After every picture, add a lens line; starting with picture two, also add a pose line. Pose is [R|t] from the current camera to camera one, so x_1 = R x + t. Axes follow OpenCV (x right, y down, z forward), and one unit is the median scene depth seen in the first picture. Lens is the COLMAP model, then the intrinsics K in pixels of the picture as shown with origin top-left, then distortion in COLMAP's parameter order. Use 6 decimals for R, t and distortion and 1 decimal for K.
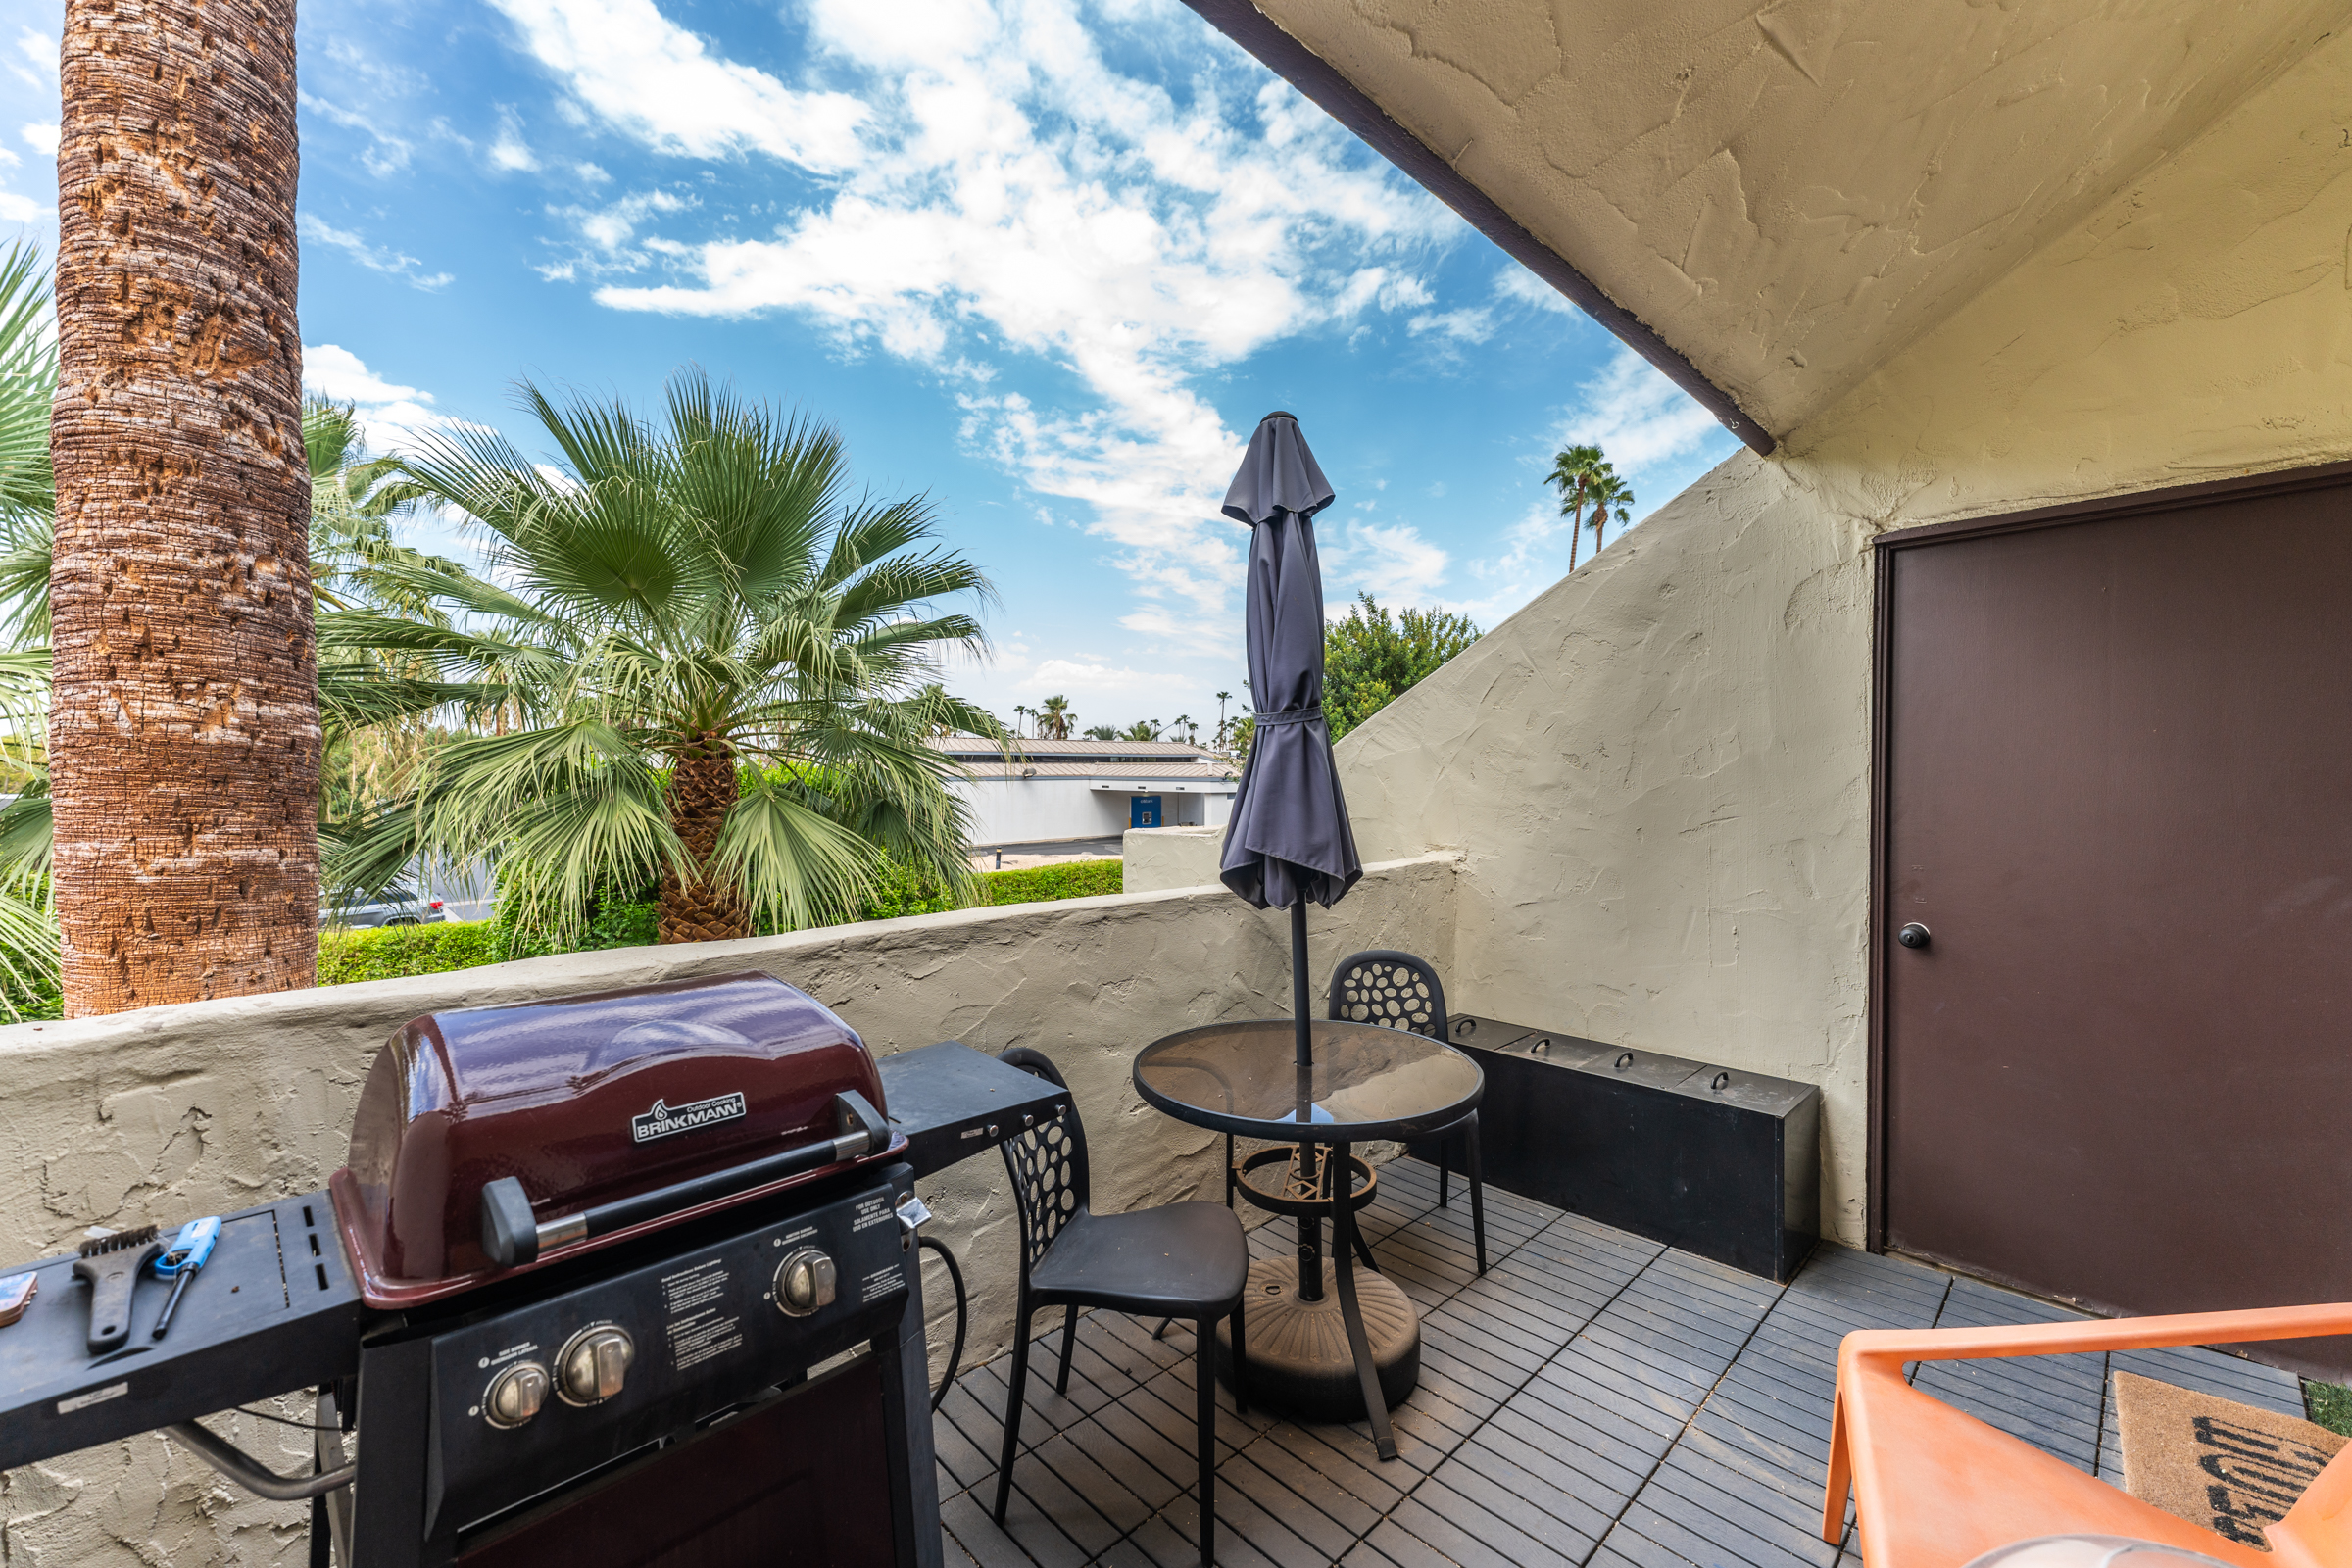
lens RADIAL K [[919.2, 0, 1178.9], [0, 919.2, 777.2], [0, 0, 1]] dist [-0.002744, -0.000225]
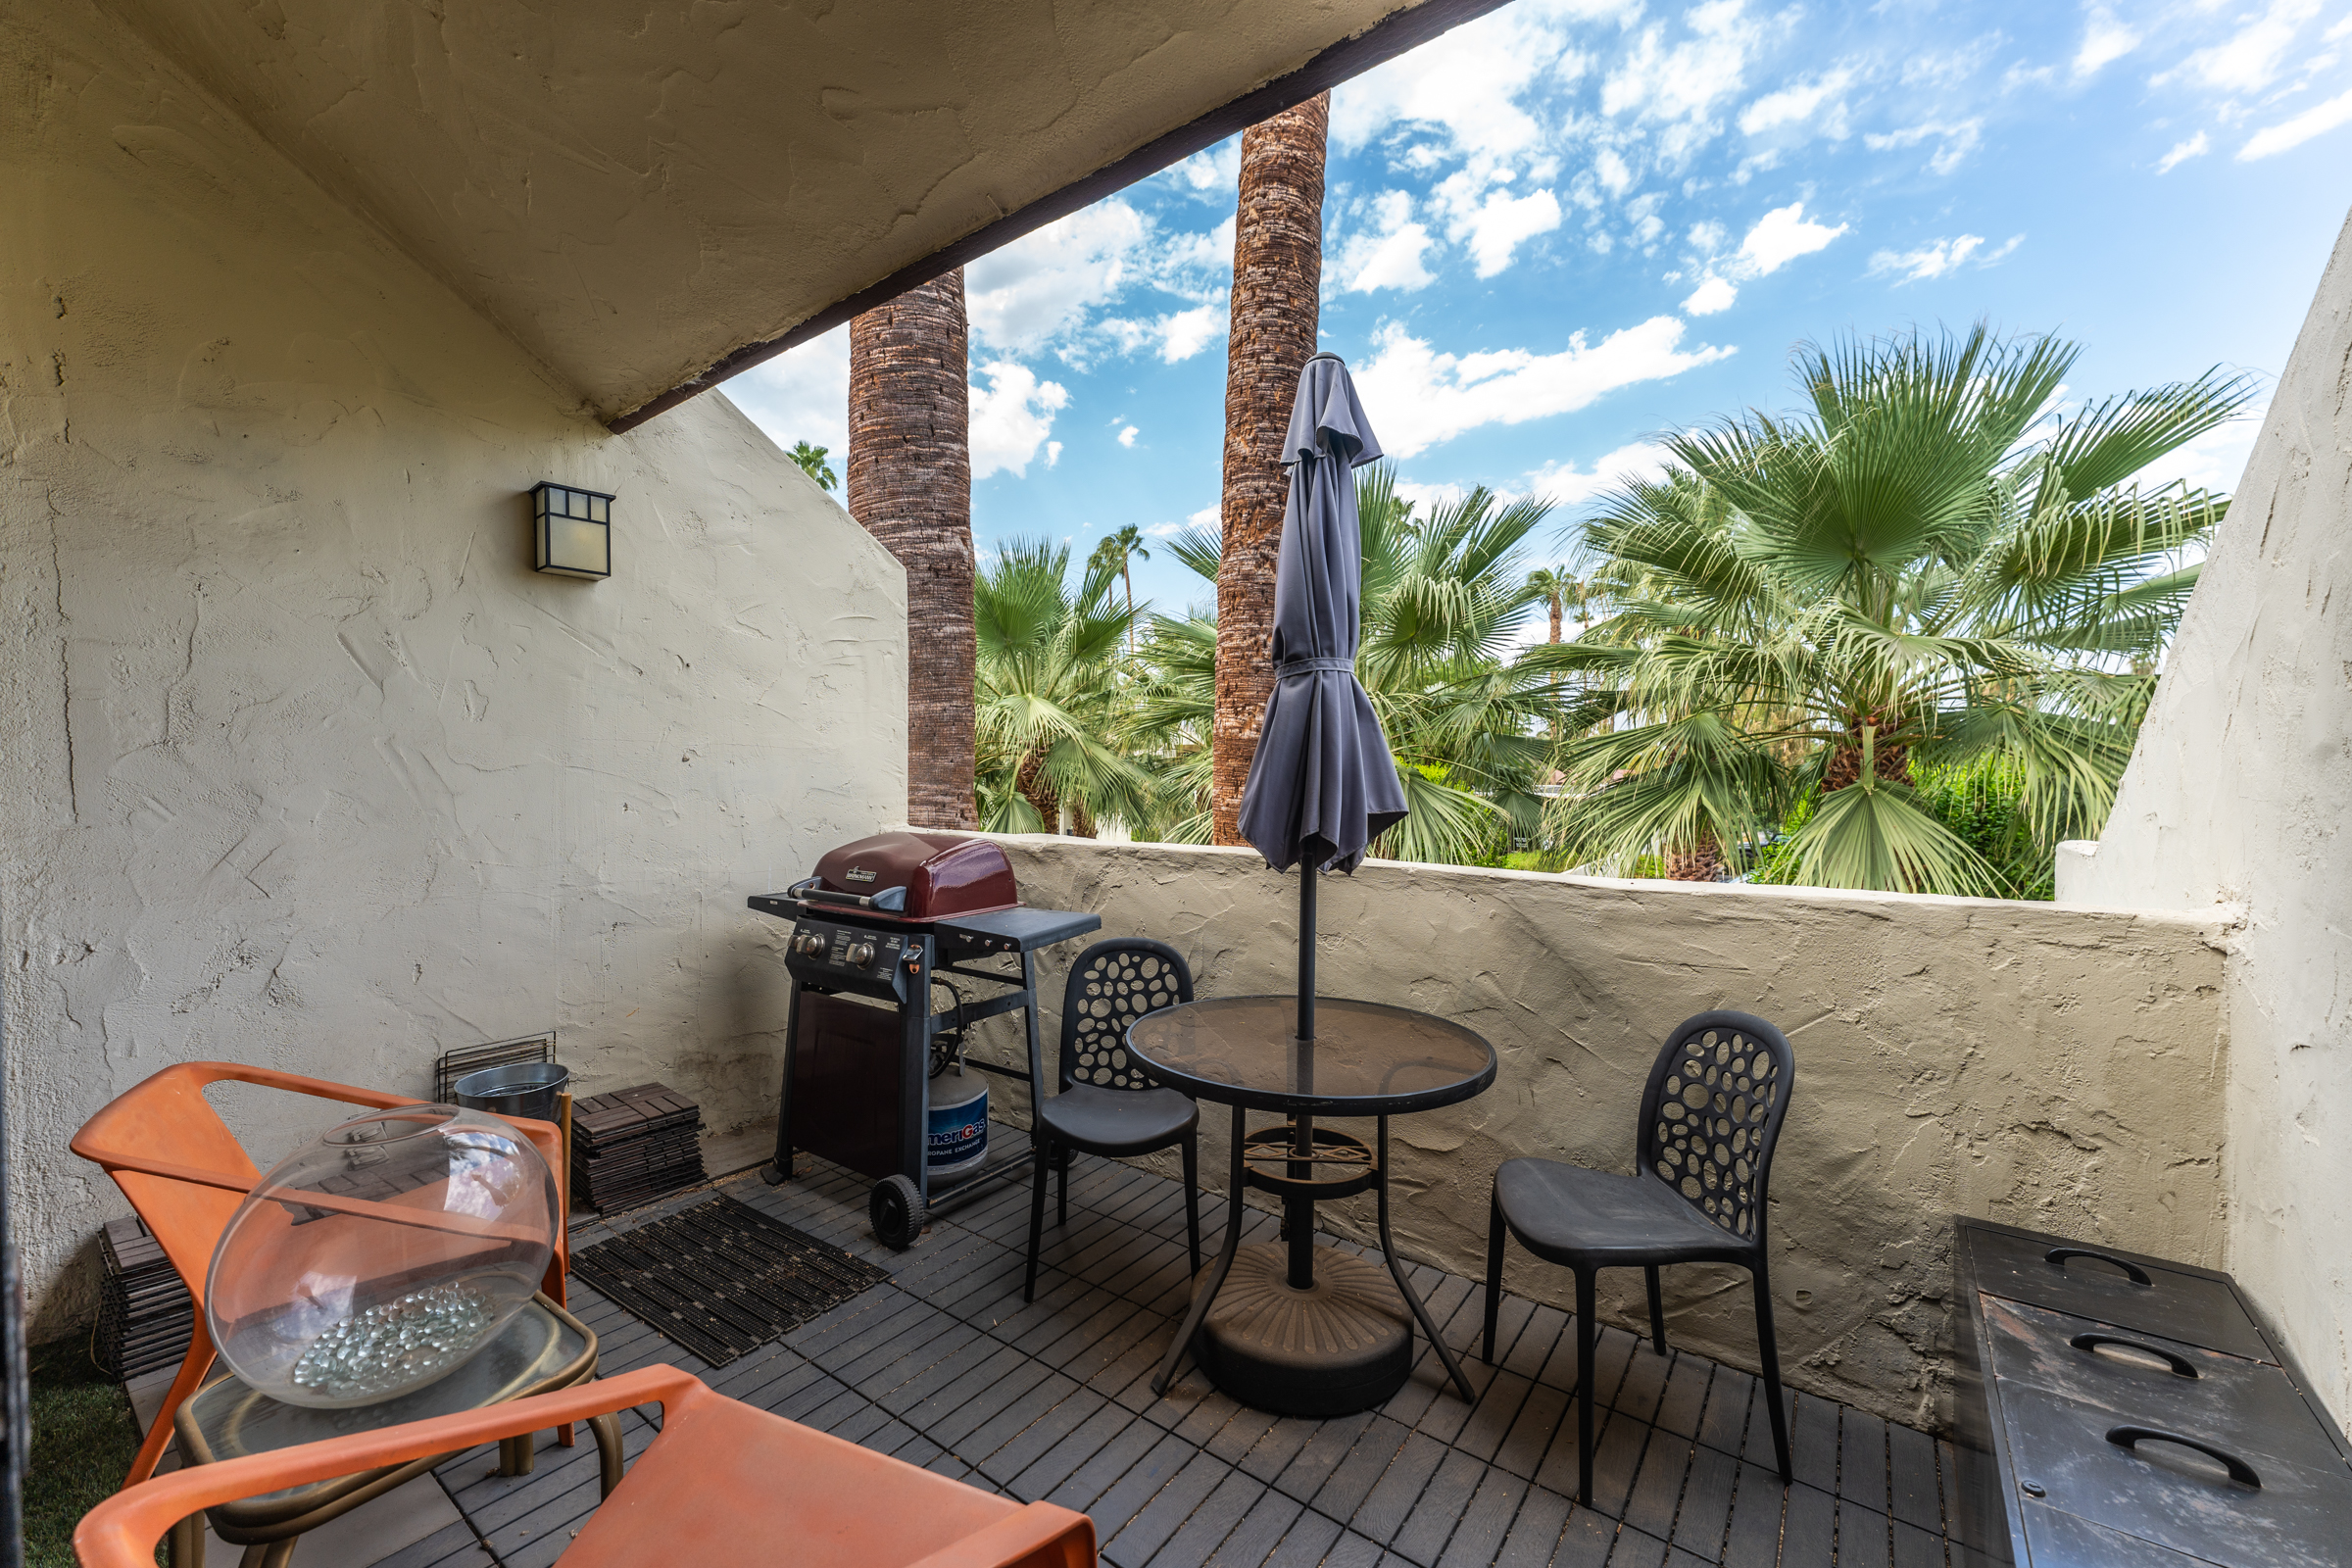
lens RADIAL K [[935.7, 0, 1172.6], [0, 935.7, 763.5], [0, 0, 1]] dist [0.001904, -0.000260]
pose [[0.176164, -0.003741, -0.984354, 1.075948], [-0.010587, 0.999928, -0.005695, 0.034997], [0.984304, 0.011425, 0.176111, 0.695194]]
